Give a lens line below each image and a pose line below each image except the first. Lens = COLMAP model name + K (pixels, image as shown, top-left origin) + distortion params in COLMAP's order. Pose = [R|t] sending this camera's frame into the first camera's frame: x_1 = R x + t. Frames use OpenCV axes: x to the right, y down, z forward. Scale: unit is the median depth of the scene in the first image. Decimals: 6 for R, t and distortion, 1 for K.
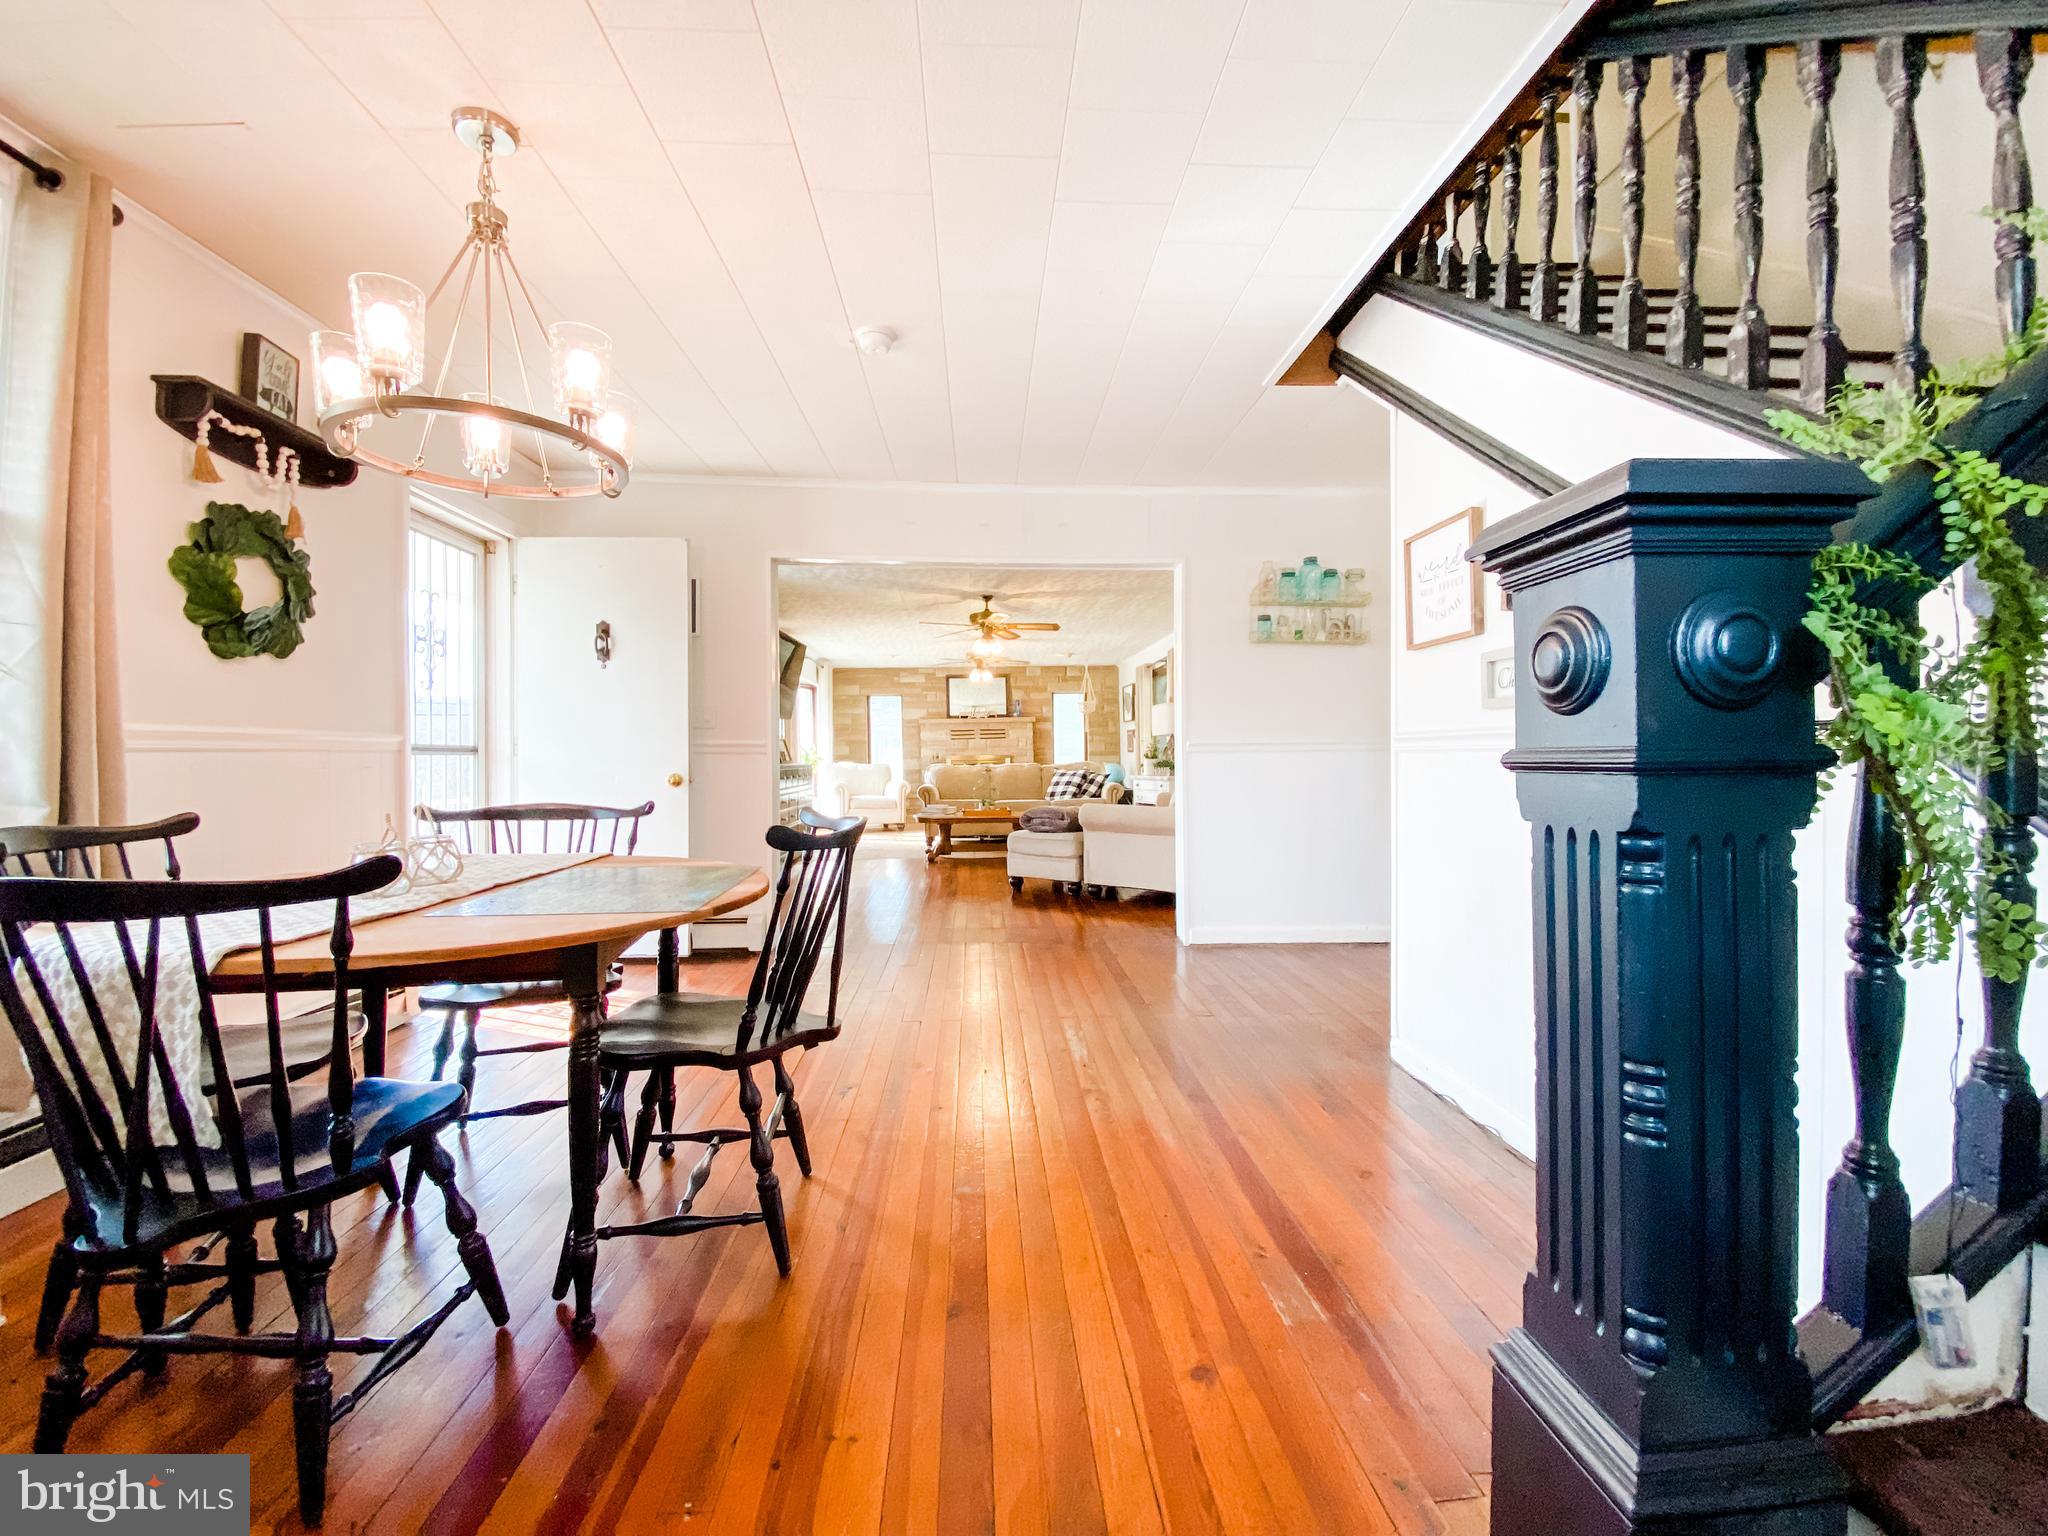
lens RADIAL K [[836.2, 0, 1024.8], [0, 836.2, 760.5], [0, 0, 1]] dist [-0.003209, -0.000345]
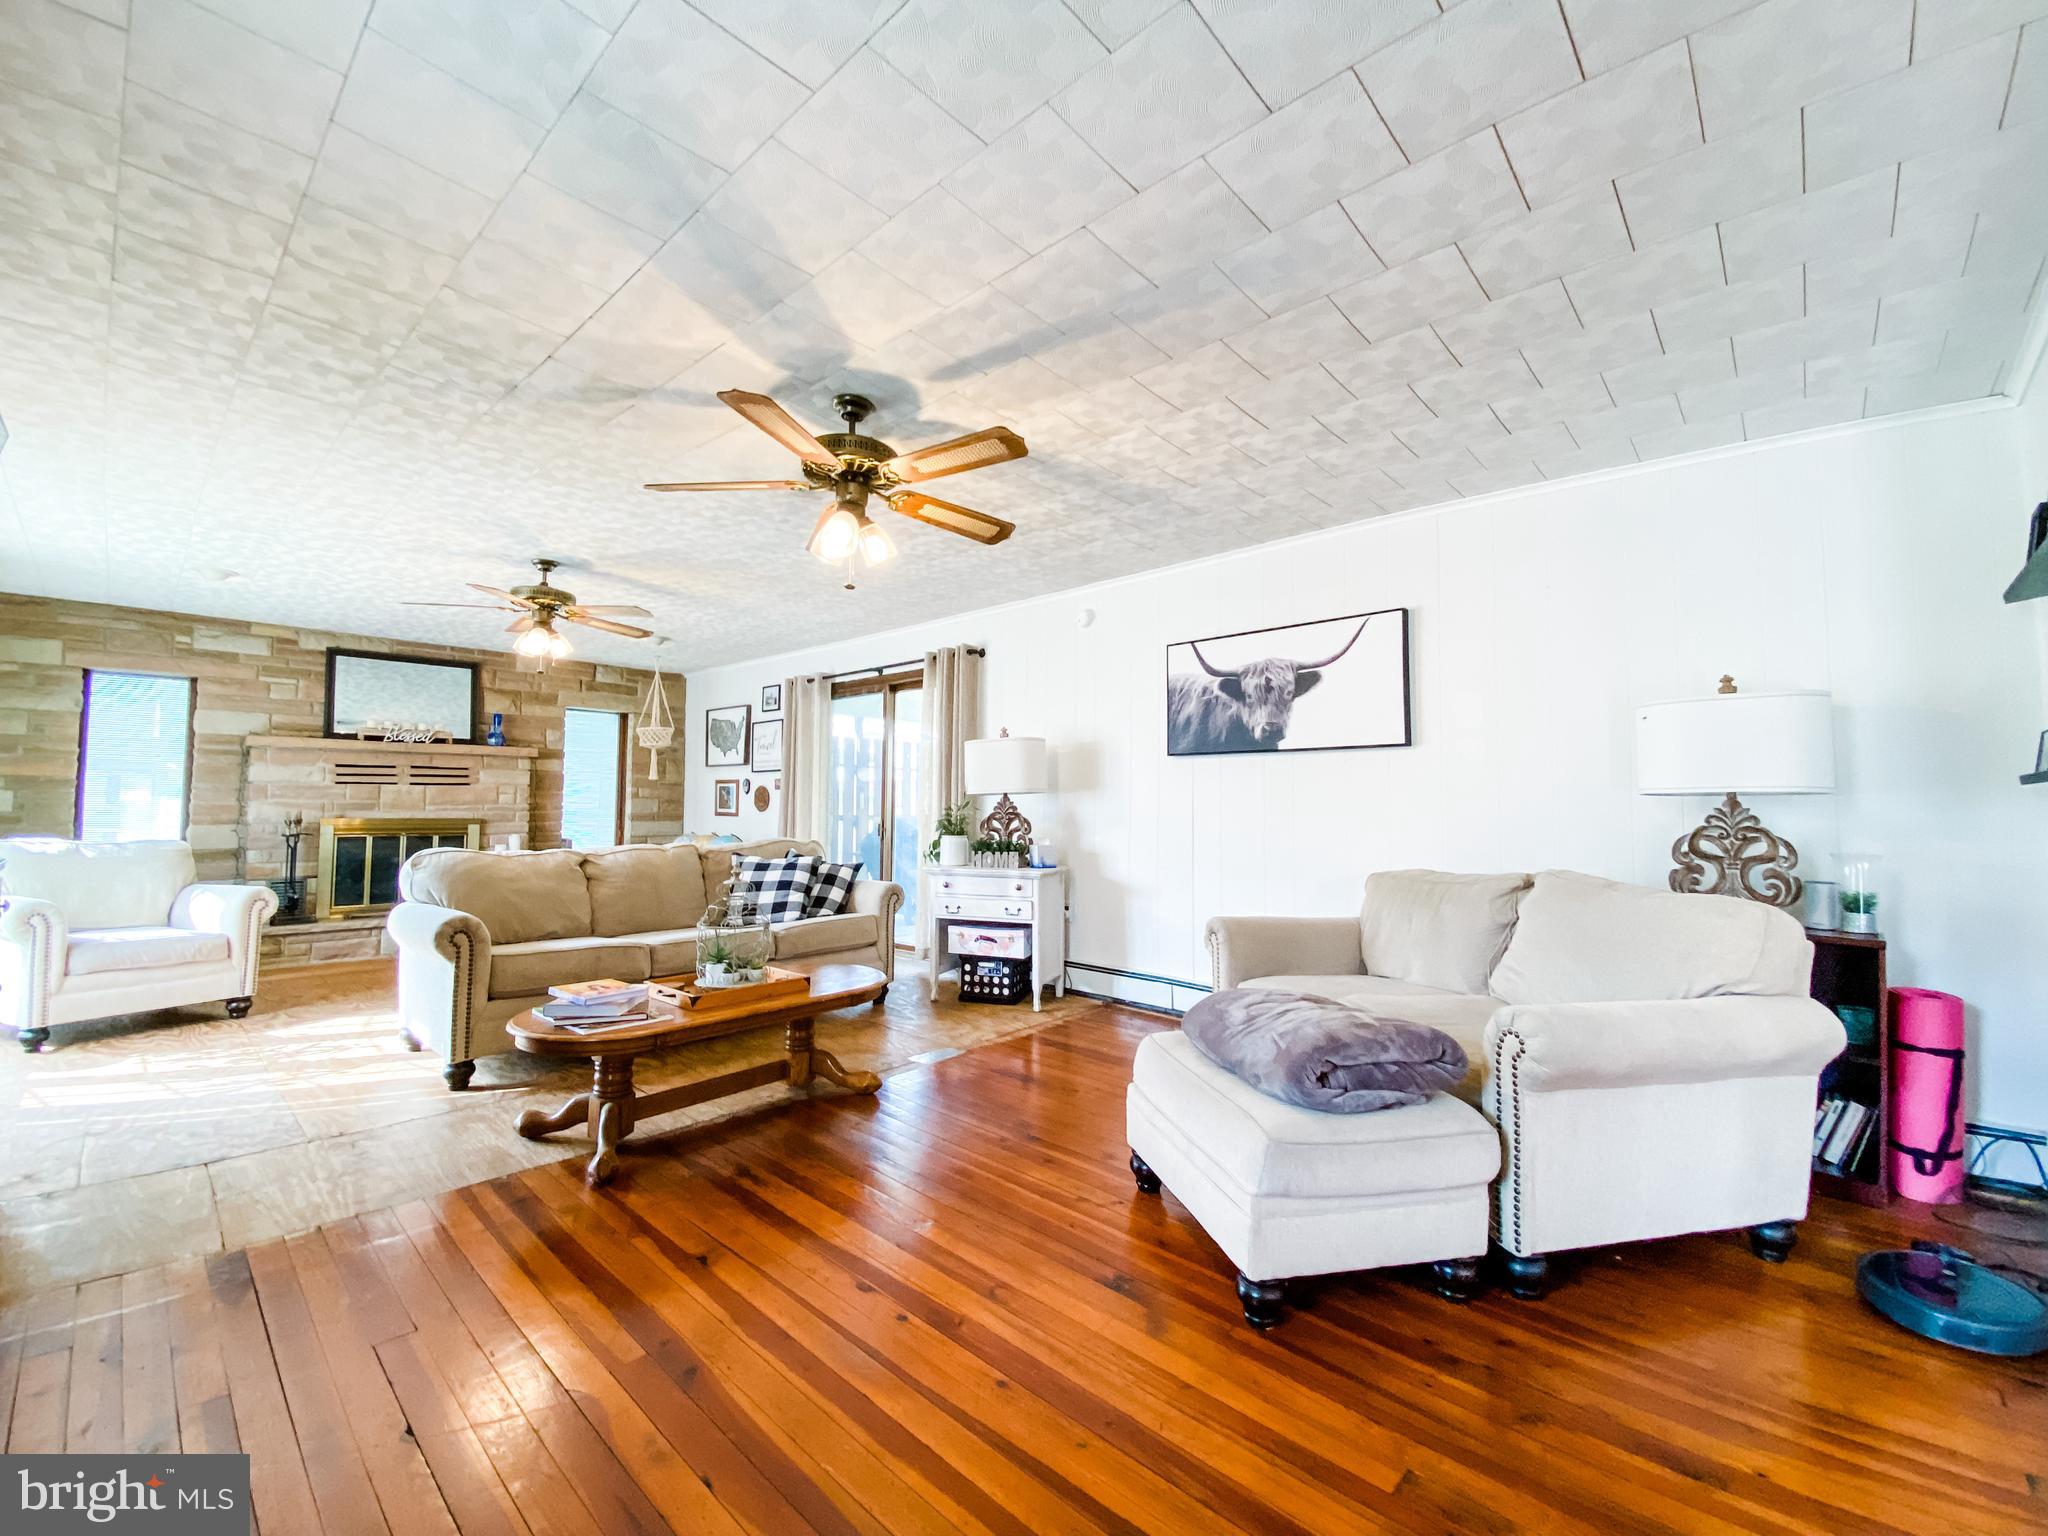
lens RADIAL K [[836.2, 0, 1025.3], [0, 836.2, 764.7], [0, 0, 1]] dist [-0.003209, -0.000345]
pose [[0.728098, 0.052028, 0.683496, -0.128794], [-0.008747, 0.997739, -0.066631, -0.008119], [-0.685418, 0.042535, 0.726907, 0.396983]]
